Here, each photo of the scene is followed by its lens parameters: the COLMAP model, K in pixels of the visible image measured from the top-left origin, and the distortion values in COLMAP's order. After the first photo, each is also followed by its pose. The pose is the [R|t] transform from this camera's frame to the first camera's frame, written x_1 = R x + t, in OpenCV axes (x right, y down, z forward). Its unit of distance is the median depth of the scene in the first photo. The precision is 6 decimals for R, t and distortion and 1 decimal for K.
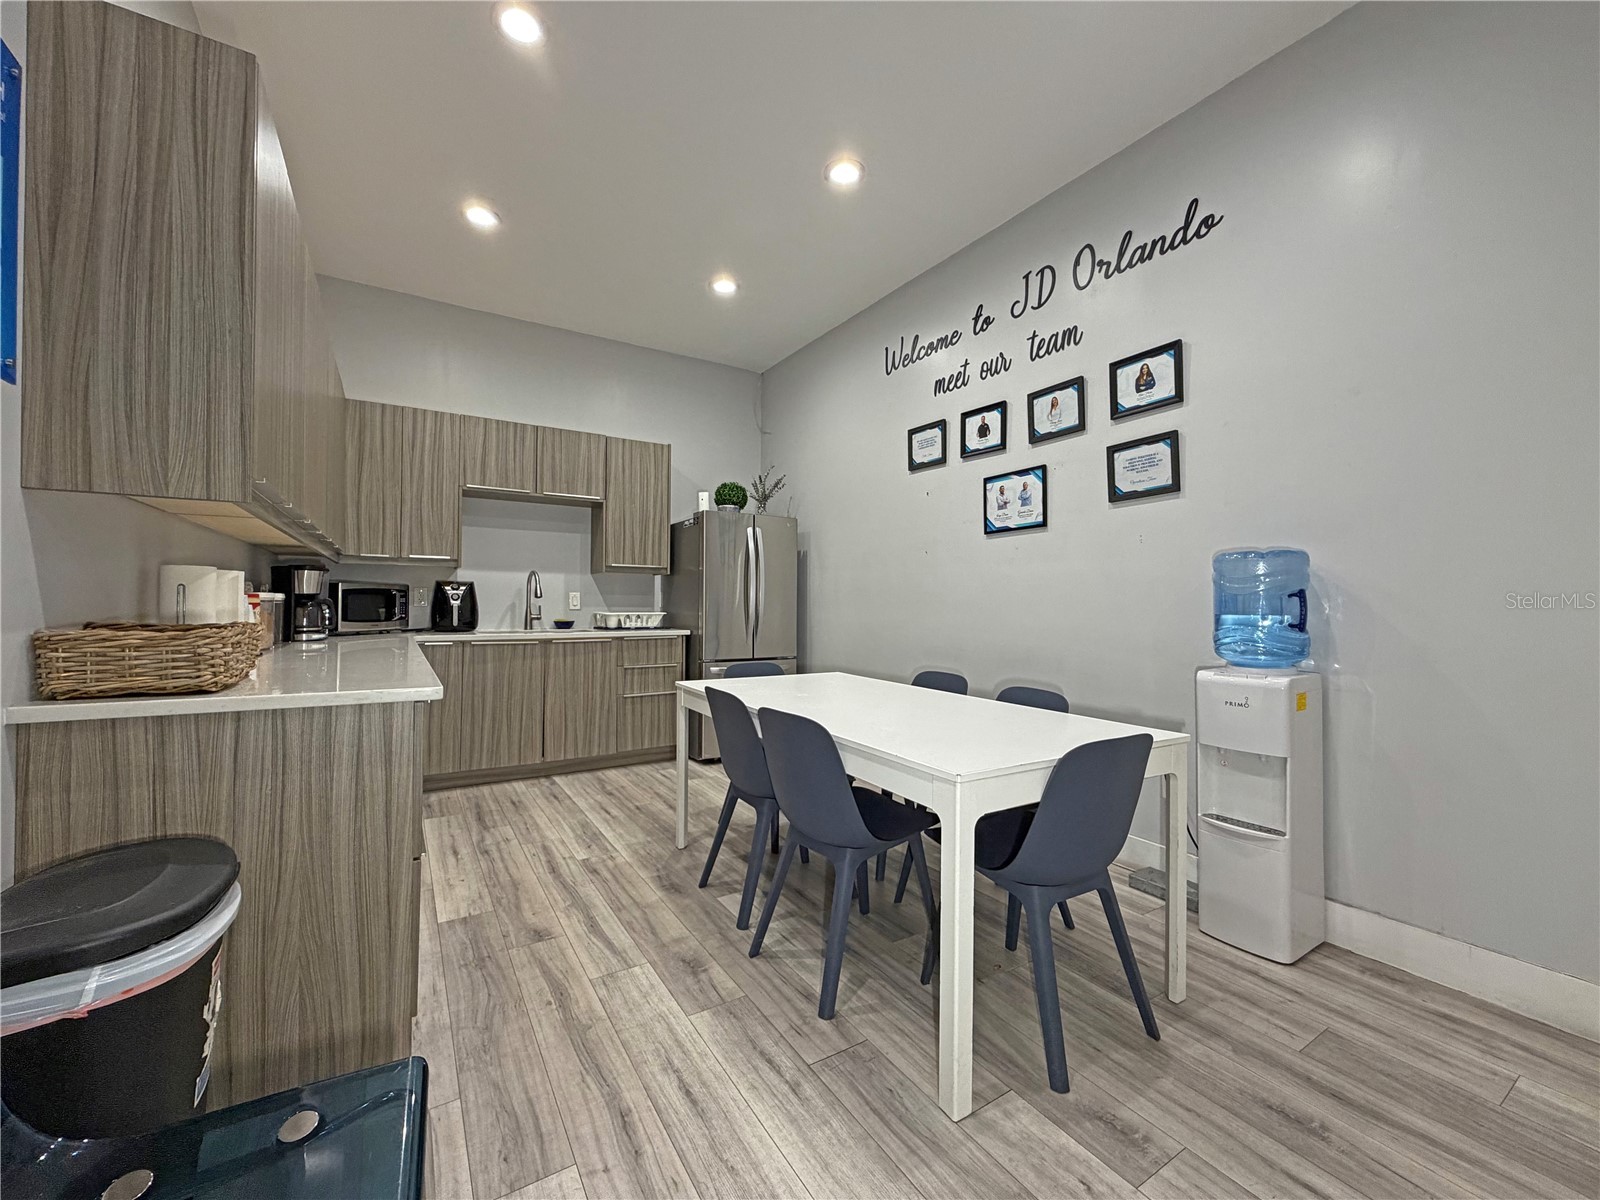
lens RADIAL K [[639.9, 0, 795.2], [0, 639.9, 599.3], [0, 0, 1]] dist [0.001337, -0.000391]
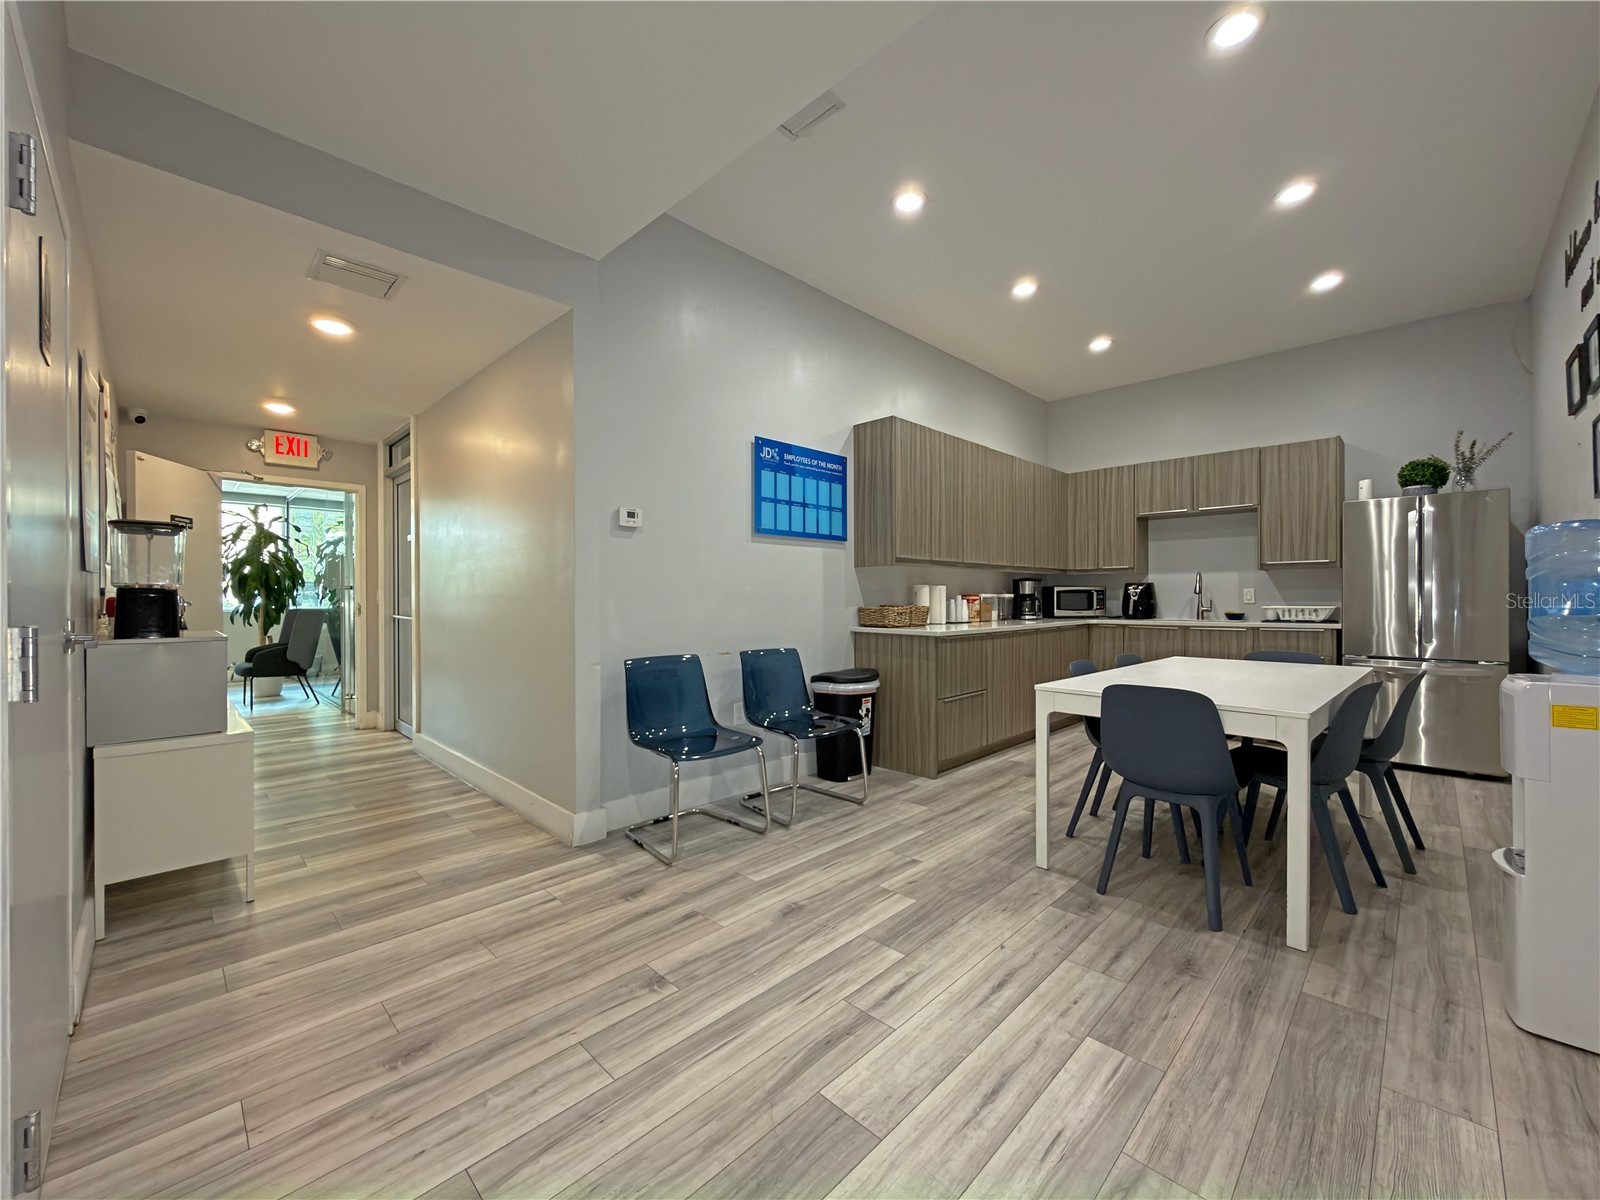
lens RADIAL K [[639.9, 0, 800.7], [0, 639.9, 598.8], [0, 0, 1]] dist [0.001337, -0.000391]
pose [[0.232330, -0.006995, -0.972612, 0.870137], [0.010412, 0.999935, -0.004704, 0.007364], [0.972581, -0.009034, 0.232387, -0.056162]]
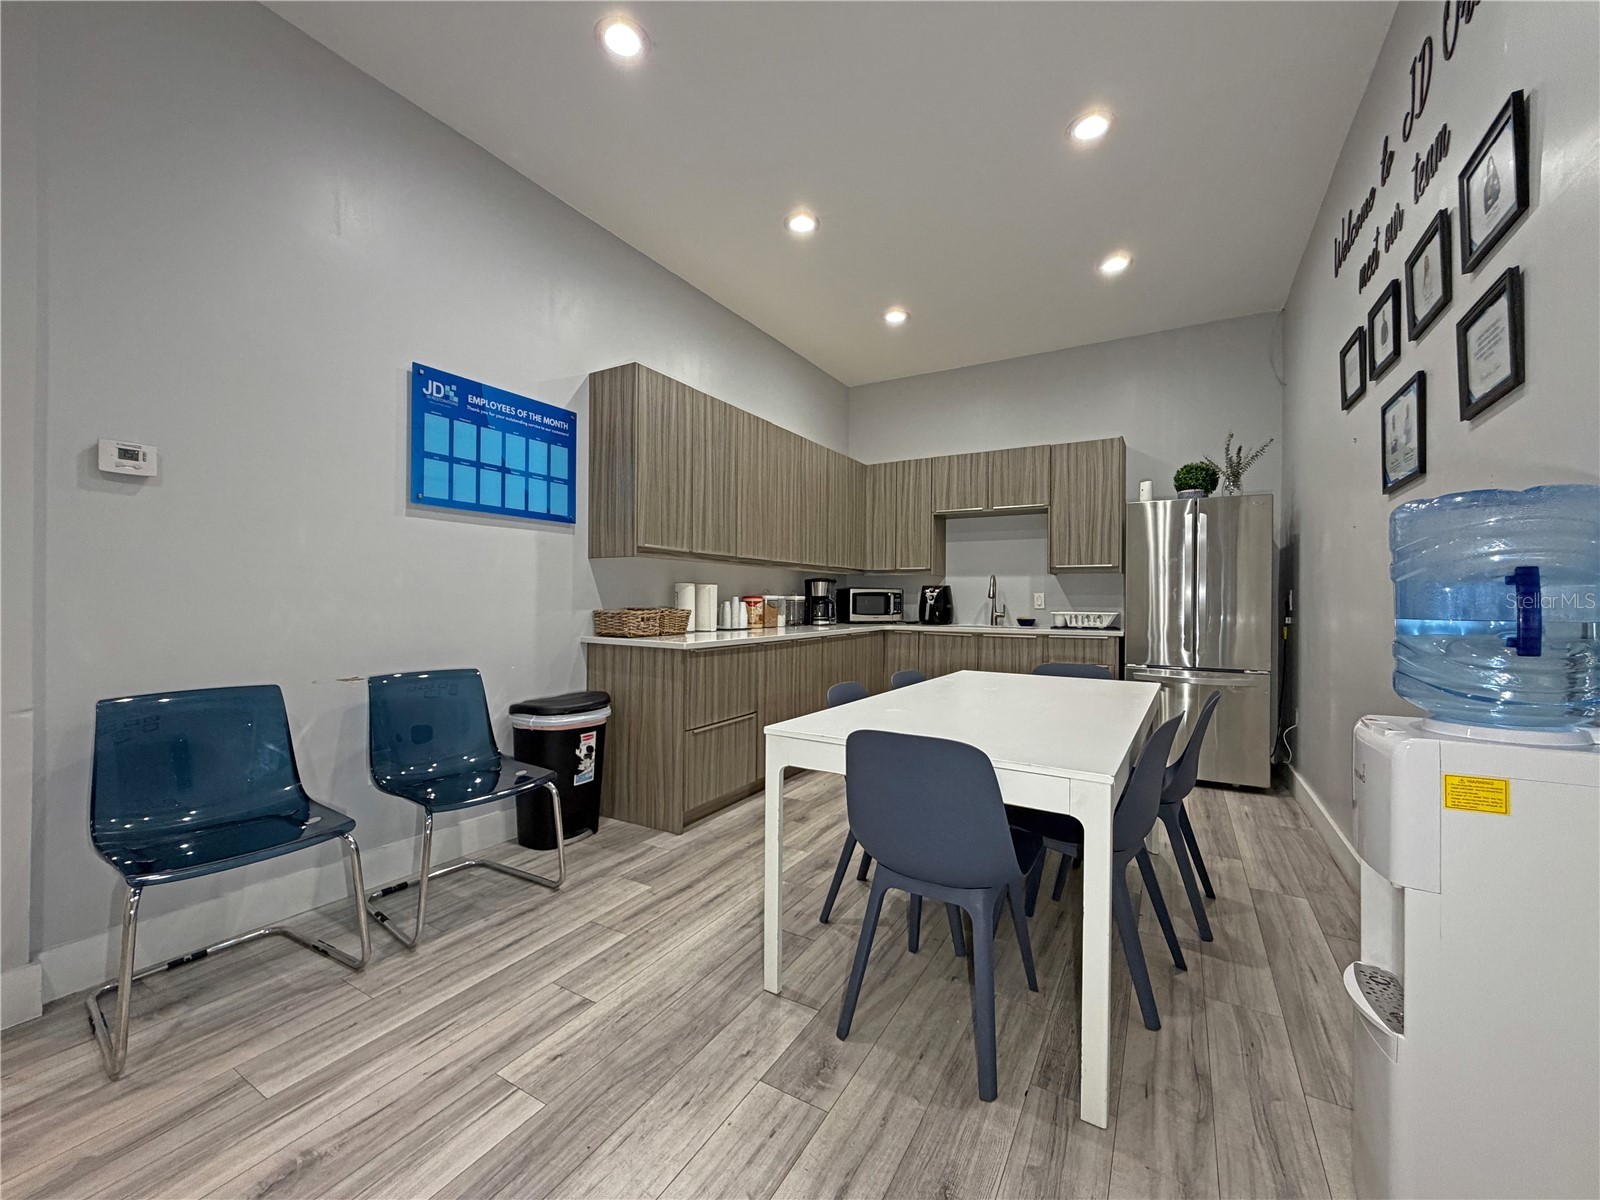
lens RADIAL K [[639.9, 0, 796.3], [0, 639.9, 599.1], [0, 0, 1]] dist [0.001337, -0.000391]
pose [[0.462345, -0.005149, -0.886685, 0.648742], [0.001259, 0.999986, -0.005150, 0.006864], [0.886699, 0.001264, 0.462345, 0.197662]]
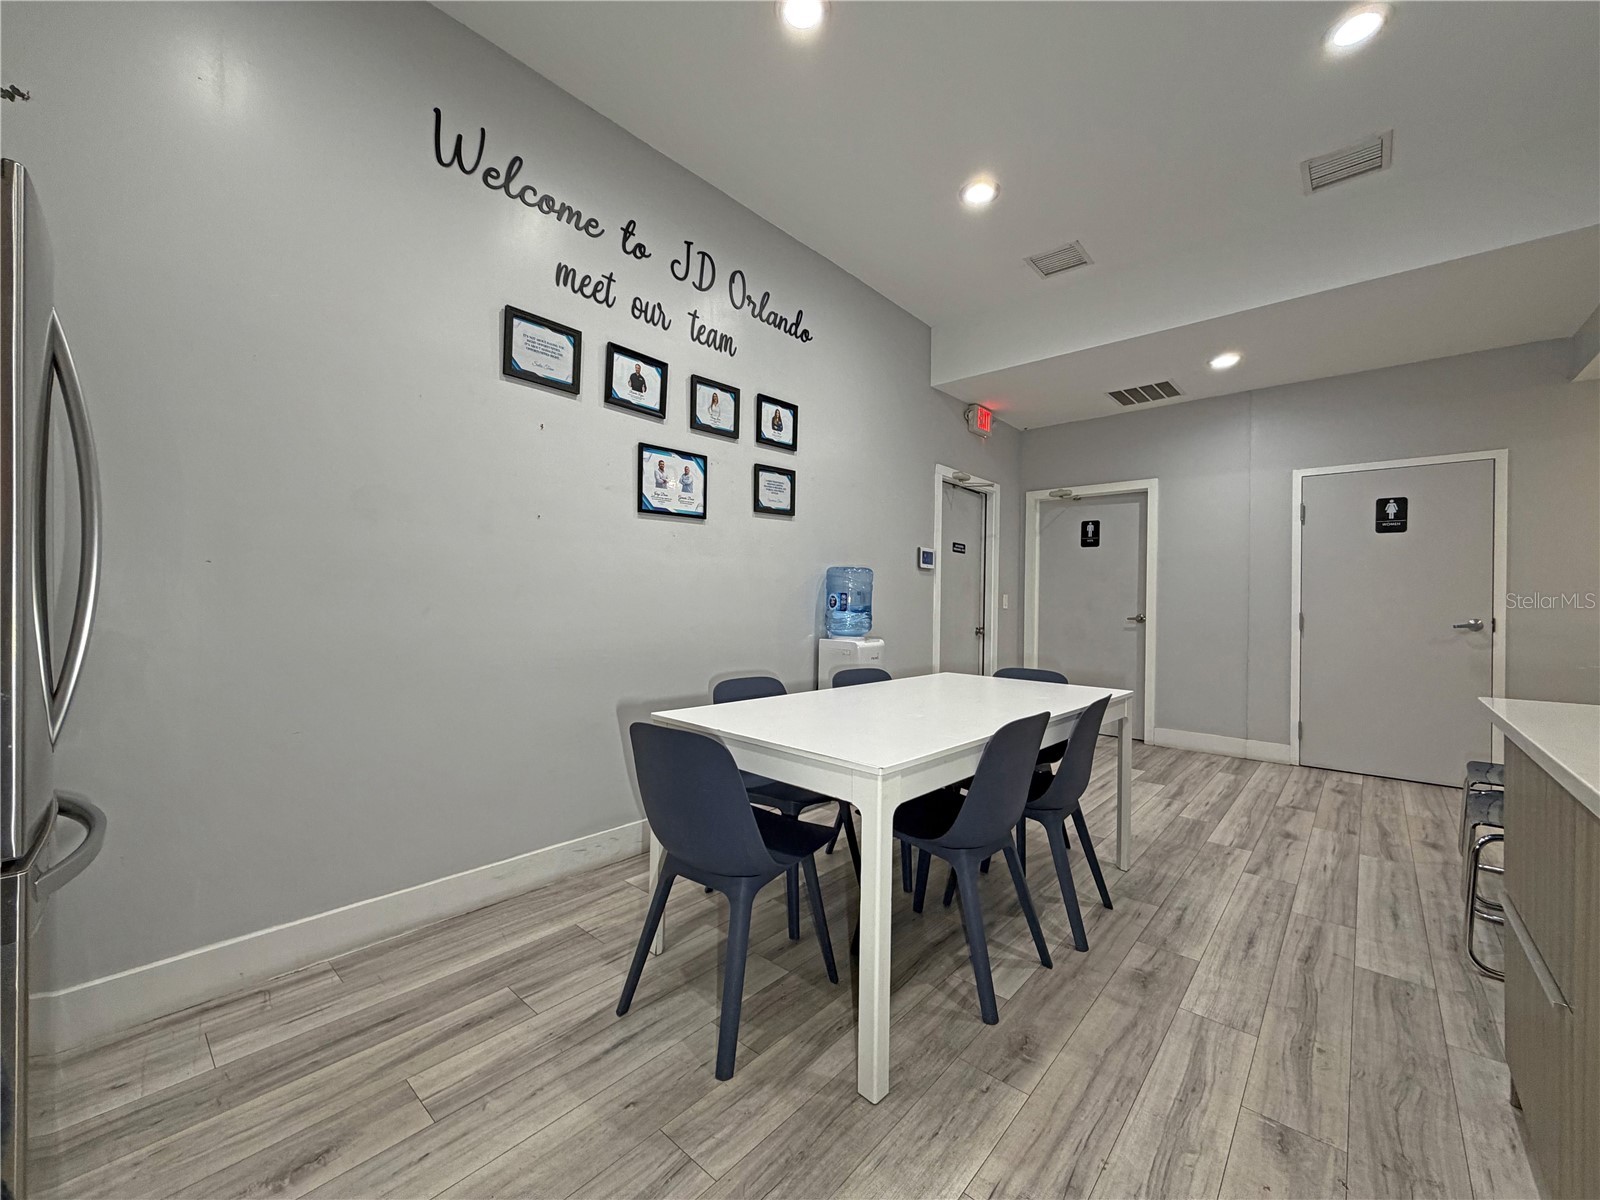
lens RADIAL K [[639.9, 0, 795.1], [0, 639.9, 597.7], [0, 0, 1]] dist [0.001337, -0.000391]
pose [[-0.279067, -0.011559, 0.960202, -0.595540], [-0.022038, 0.999741, 0.005630, -0.000952], [-0.960019, -0.019590, -0.279249, 1.133786]]
